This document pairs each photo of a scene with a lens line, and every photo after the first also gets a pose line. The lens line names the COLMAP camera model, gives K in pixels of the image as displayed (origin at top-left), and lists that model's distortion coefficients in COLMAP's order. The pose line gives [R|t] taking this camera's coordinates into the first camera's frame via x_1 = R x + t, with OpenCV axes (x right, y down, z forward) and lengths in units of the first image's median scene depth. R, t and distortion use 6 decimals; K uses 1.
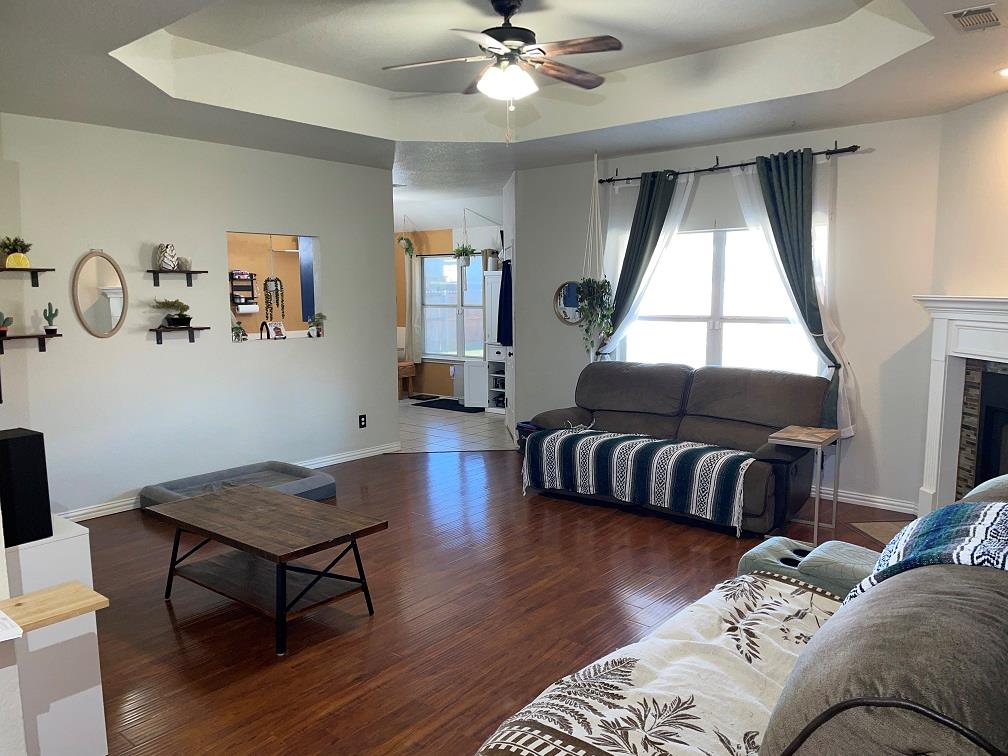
lens RADIAL K [[767.7, 0, 504.0], [0, 767.7, 378.0], [0, 0, 1]] dist [0.089230, -0.129066]
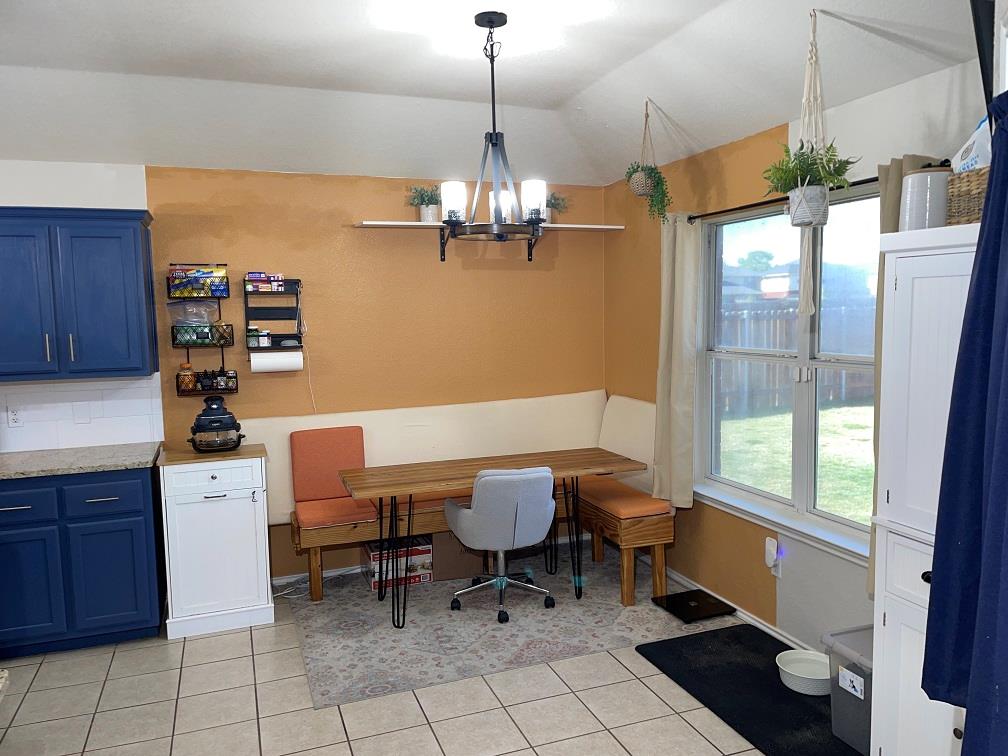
lens RADIAL K [[767.7, 0, 504.0], [0, 767.7, 378.0], [0, 0, 1]] dist [0.089230, -0.129066]
pose [[0.874073, 0.034616, -0.484560, -0.010125], [-0.043667, 0.999019, -0.007401, -0.081843], [0.483828, 0.027628, 0.874727, 0.681916]]
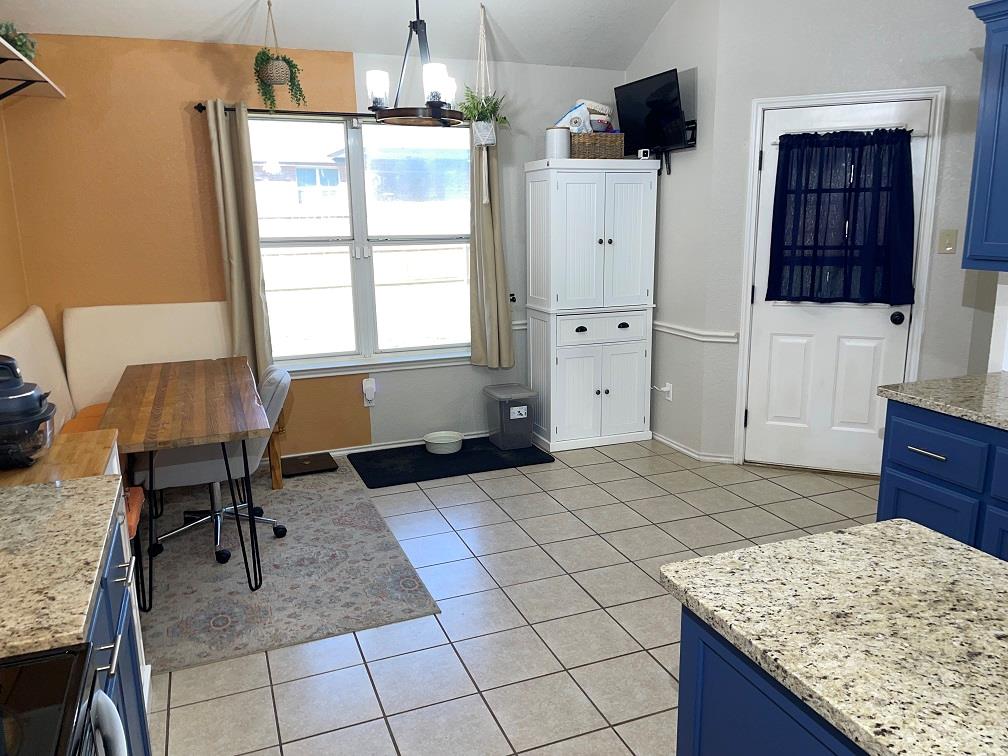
lens RADIAL K [[767.7, 0, 504.0], [0, 767.7, 378.0], [0, 0, 1]] dist [0.089230, -0.129066]
pose [[0.470599, -0.183824, 0.862986, -0.423038], [0.116013, 0.982457, 0.146009, -0.076369], [-0.874687, 0.031406, 0.483670, 0.751564]]
